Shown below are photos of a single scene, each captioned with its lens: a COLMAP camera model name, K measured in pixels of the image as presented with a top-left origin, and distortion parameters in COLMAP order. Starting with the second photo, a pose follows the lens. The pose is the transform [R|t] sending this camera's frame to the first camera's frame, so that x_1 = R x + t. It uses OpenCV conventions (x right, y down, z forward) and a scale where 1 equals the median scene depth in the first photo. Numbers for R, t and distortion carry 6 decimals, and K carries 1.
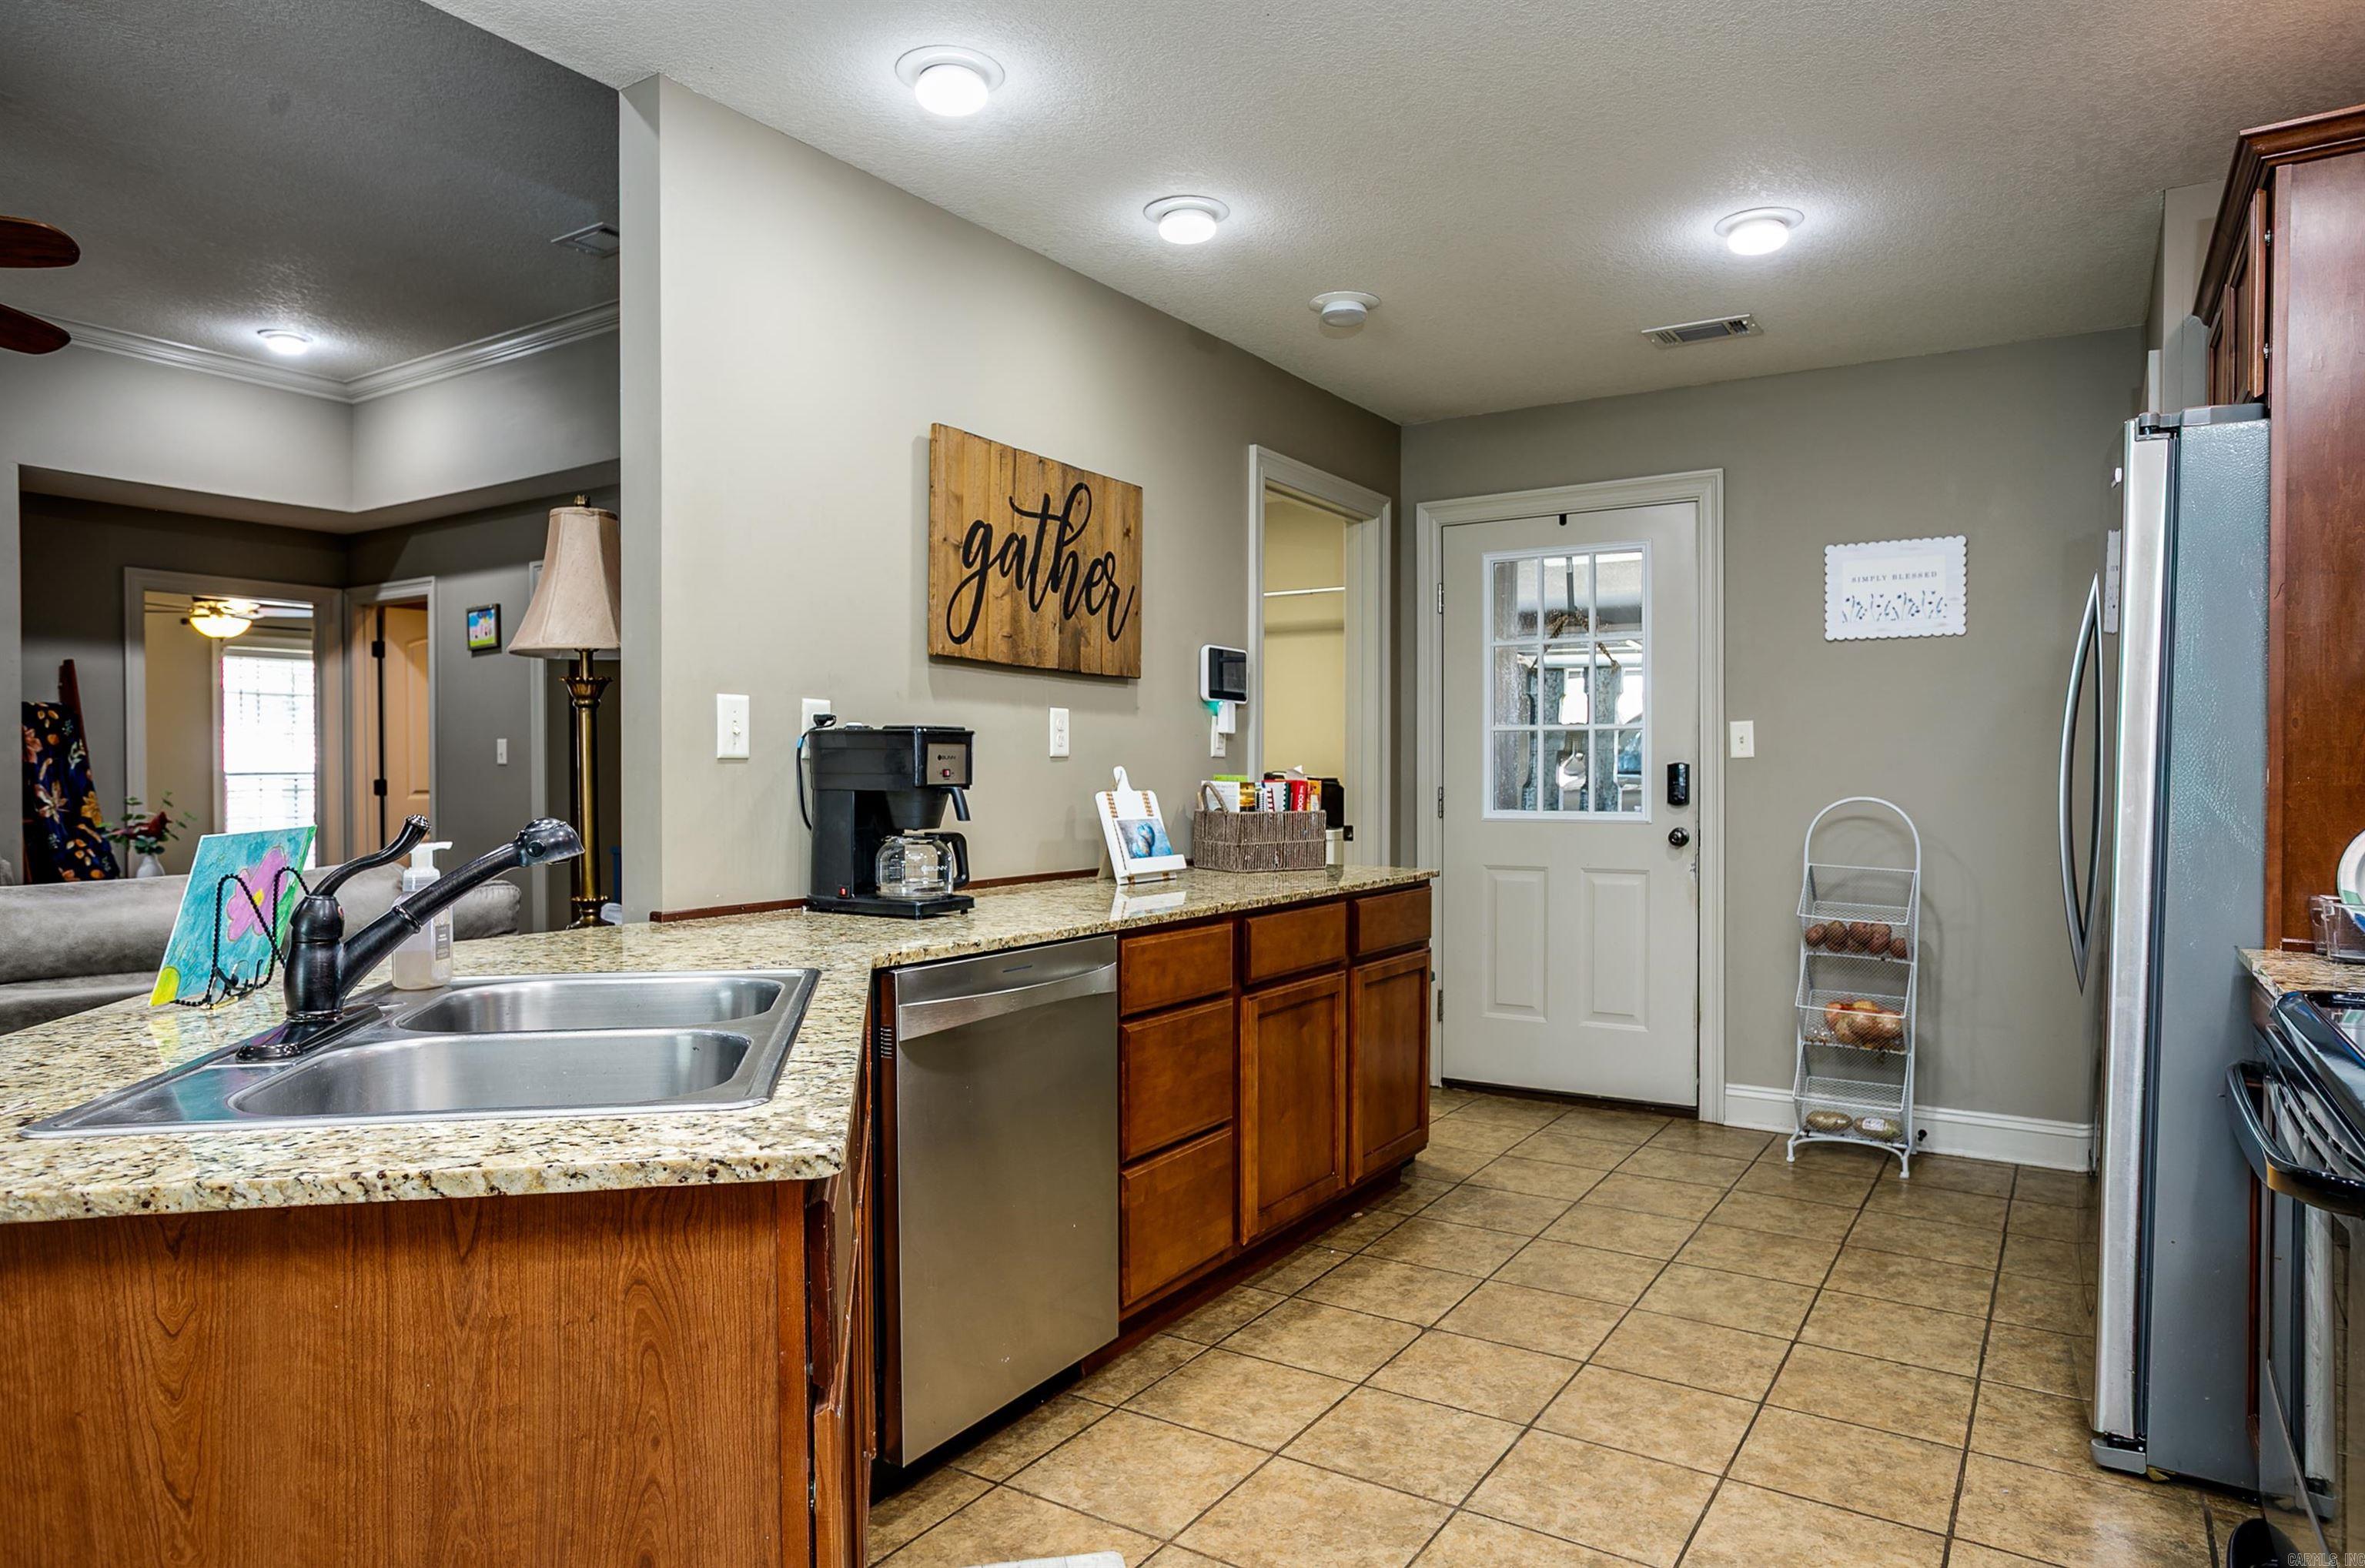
lens RADIAL K [[1416.2, 0, 1162.3], [0, 1416.2, 786.1], [0, 0, 1]] dist [-0.041822, 0.023696]
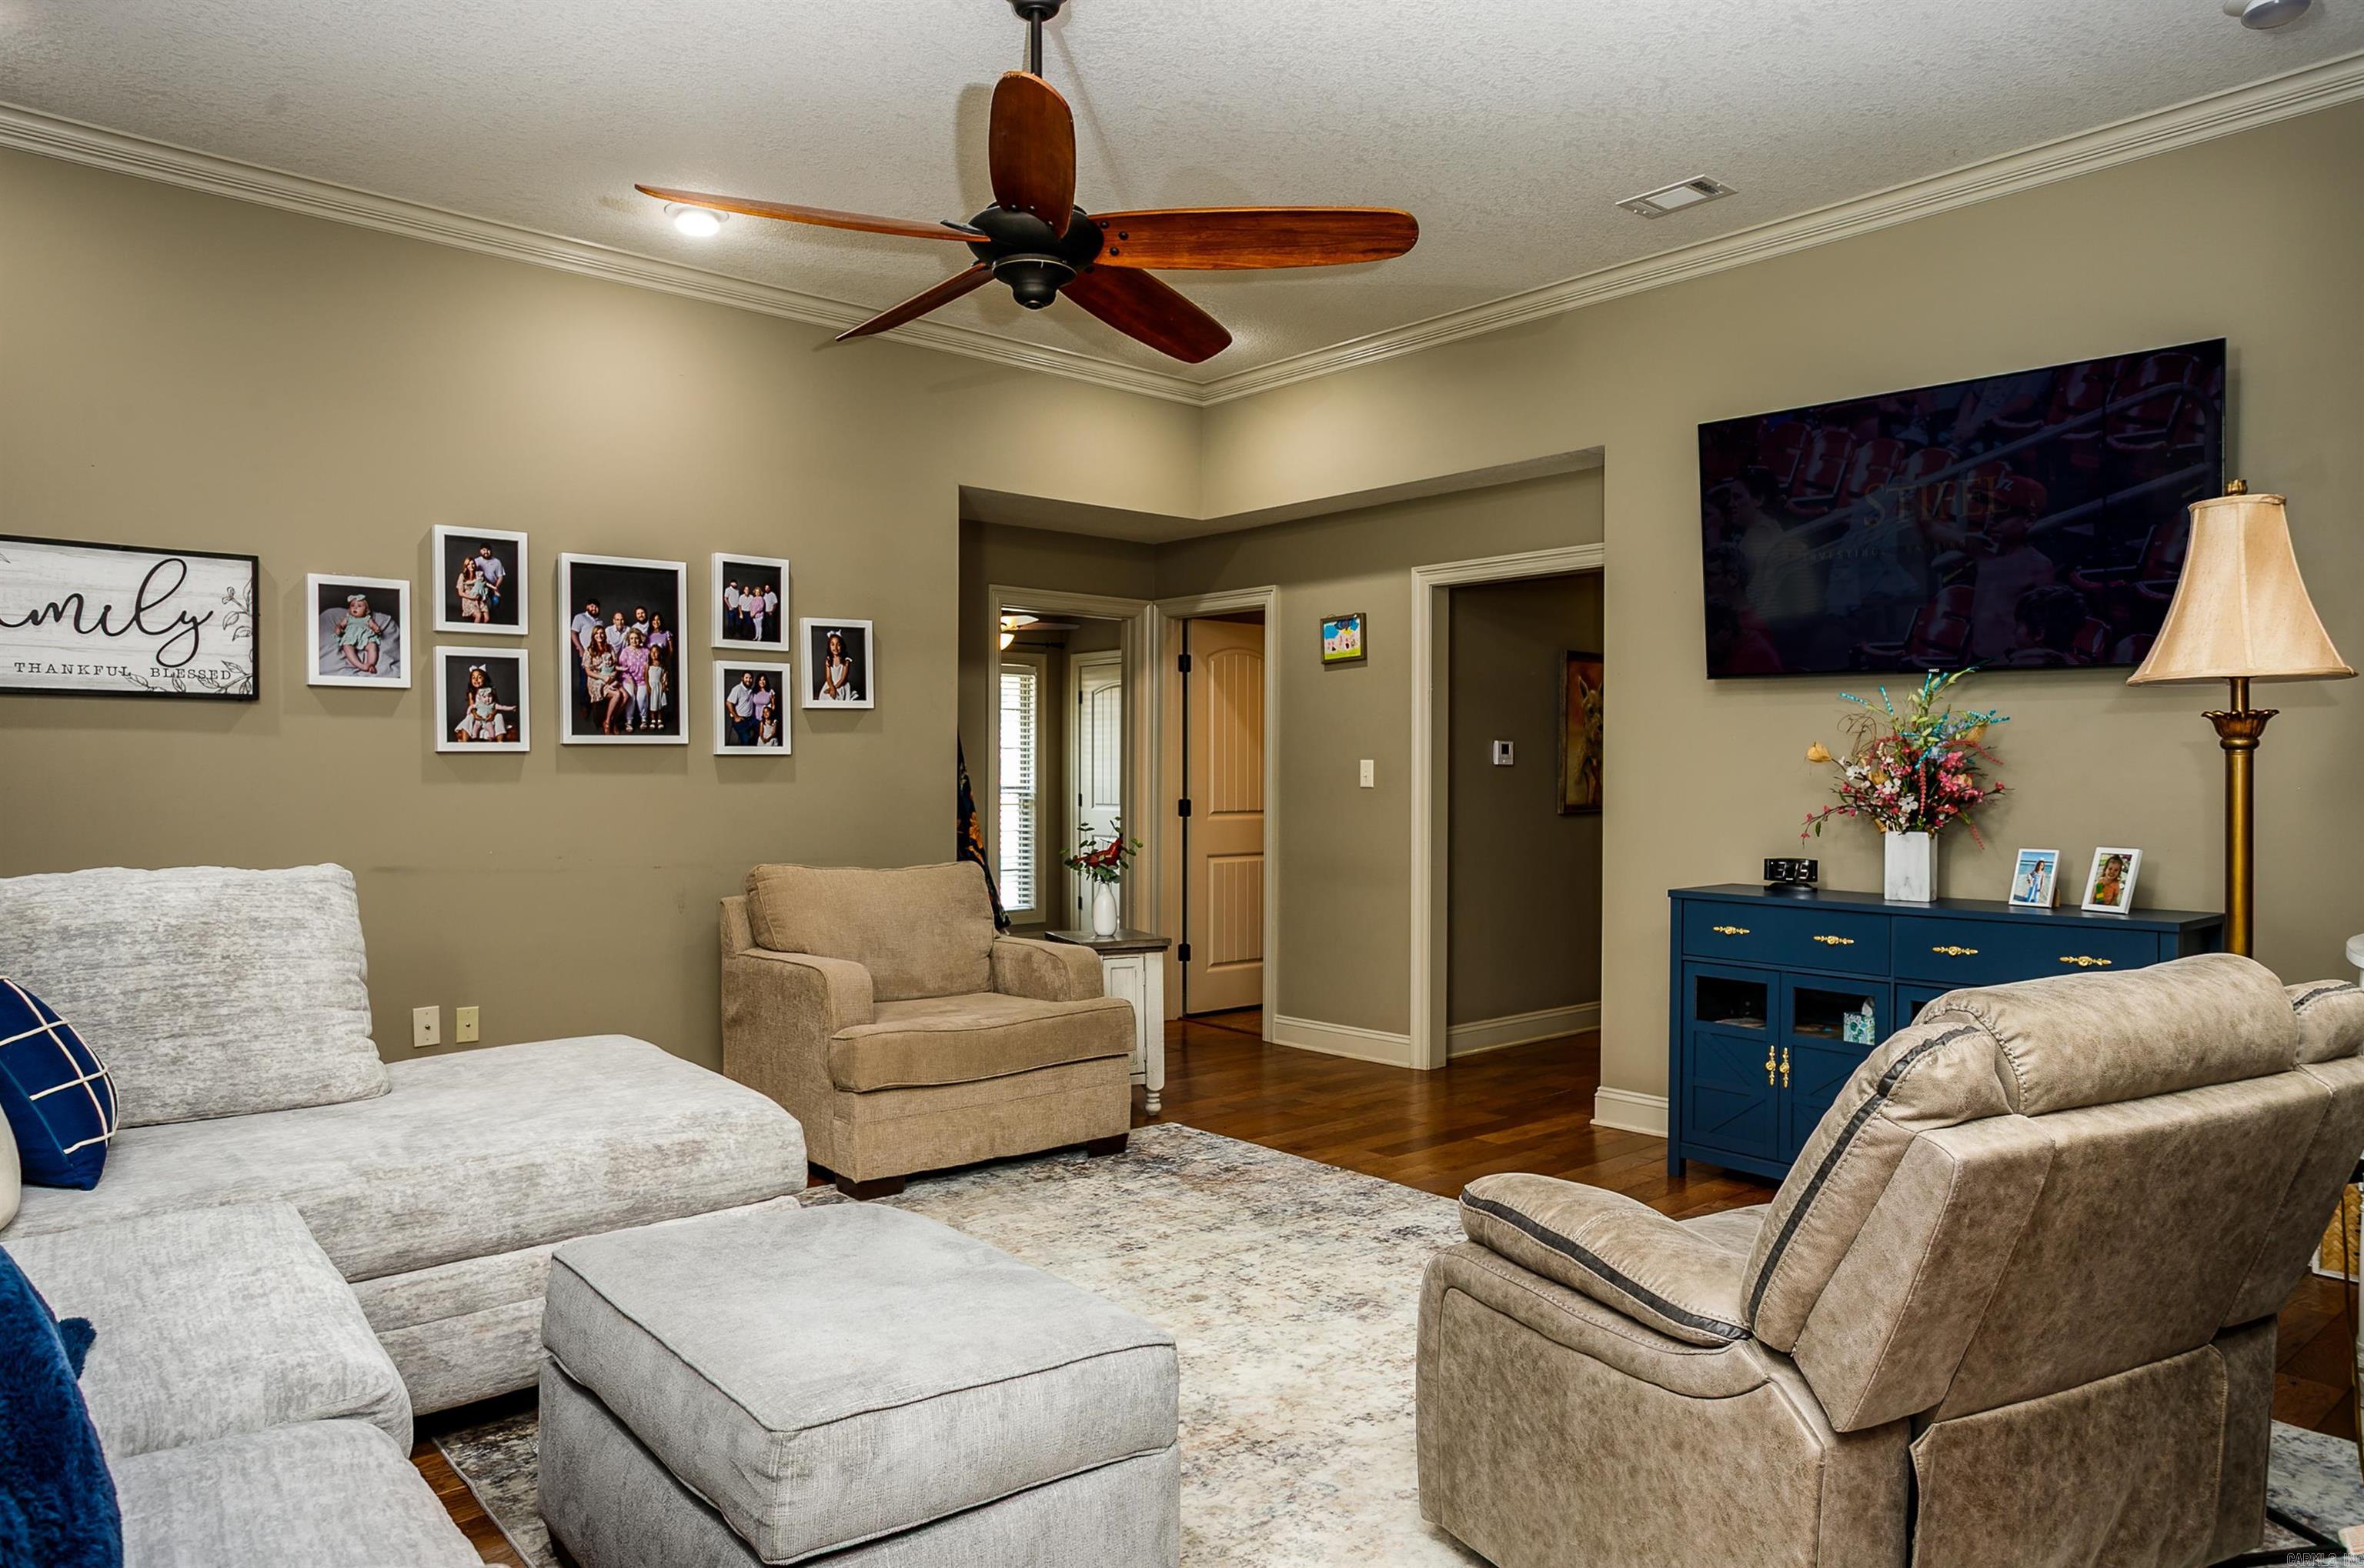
lens RADIAL K [[1524.2, 0, 1173.1], [0, 1524.2, 783.0], [0, 0, 1]] dist [-0.005972, -0.000407]
pose [[0.957290, 0.002780, -0.289115, -0.297073], [-0.004772, 0.999969, -0.006184, -0.010490], [0.289089, 0.007300, 0.957274, 0.002362]]
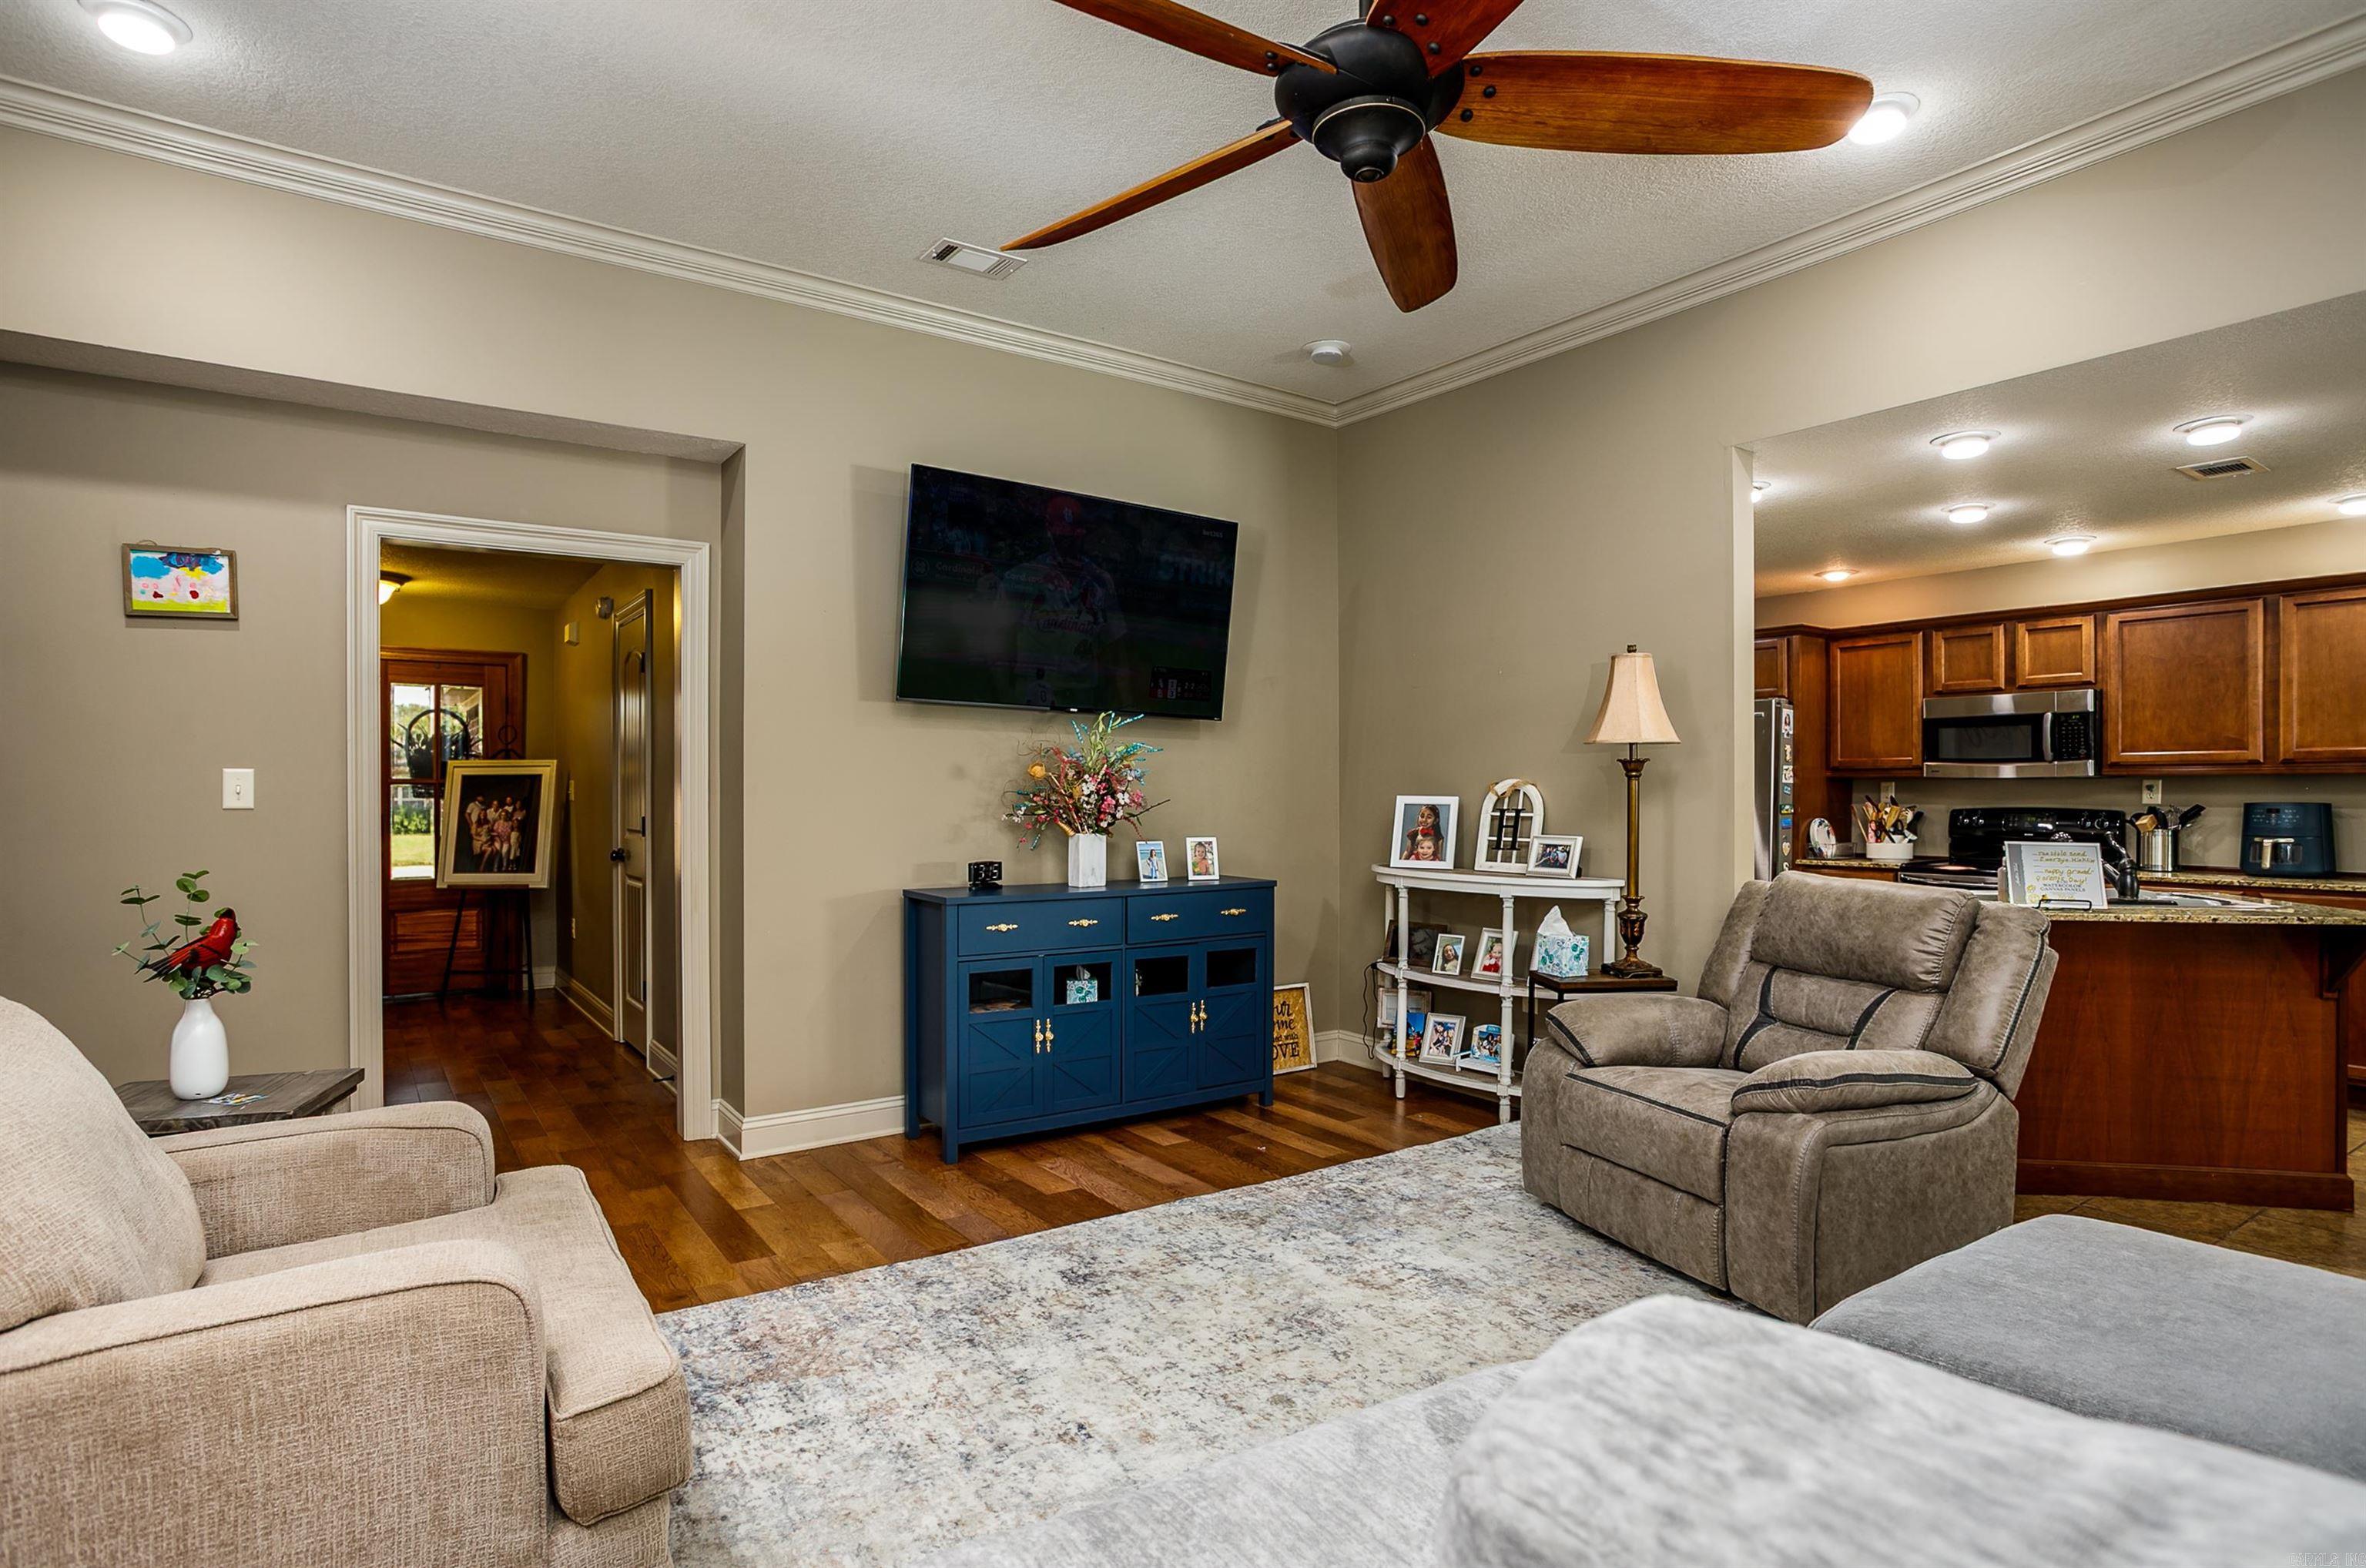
lens RADIAL K [[1230.2, 0, 1172.3], [0, 1230.2, 785.0], [0, 0, 1]] dist [-0.032175, 0.000170]
pose [[0.387862, 0.002394, 0.921714, -0.791373], [0.010166, 0.999925, -0.006875, -0.016906], [-0.921661, 0.012037, 0.387809, 0.399575]]
